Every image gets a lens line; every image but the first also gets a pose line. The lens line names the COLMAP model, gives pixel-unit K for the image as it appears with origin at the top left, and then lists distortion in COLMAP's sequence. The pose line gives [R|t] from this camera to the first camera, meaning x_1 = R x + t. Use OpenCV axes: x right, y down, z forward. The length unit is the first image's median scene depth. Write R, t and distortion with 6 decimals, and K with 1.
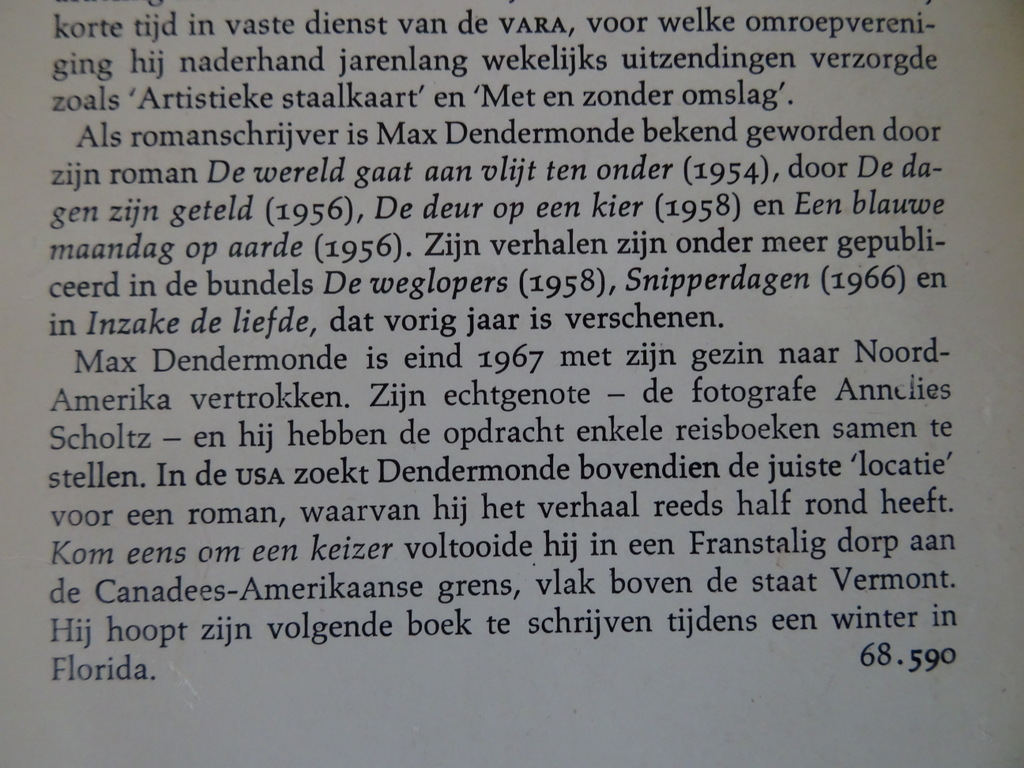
lens RADIAL K [[720.9, 0, 527.0], [0, 720.9, 403.6], [0, 0, 1]] dist [-0.087673, -0.010701]
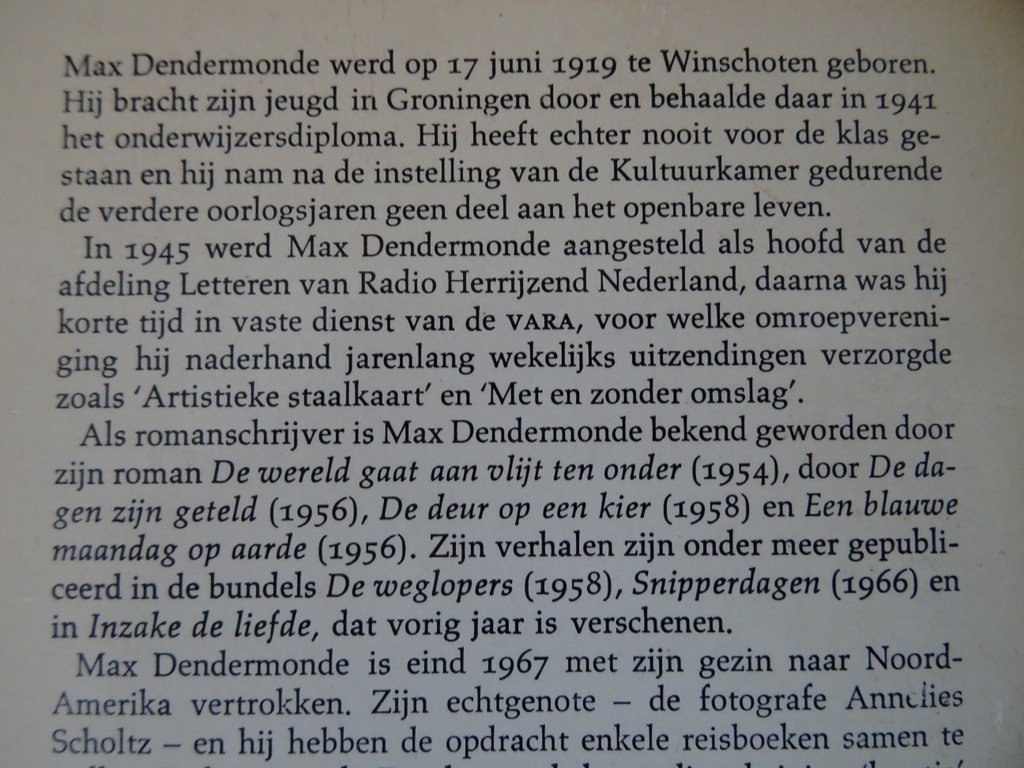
lens RADIAL K [[720.9, 0, 521.1], [0, 720.9, 383.8], [0, 0, 1]] dist [-0.087673, -0.010701]
pose [[0.999825, 0.009418, -0.016158, -0.002209], [-0.011149, 0.993798, -0.110641, -0.340427], [0.015016, 0.110802, 0.993729, -0.005854]]
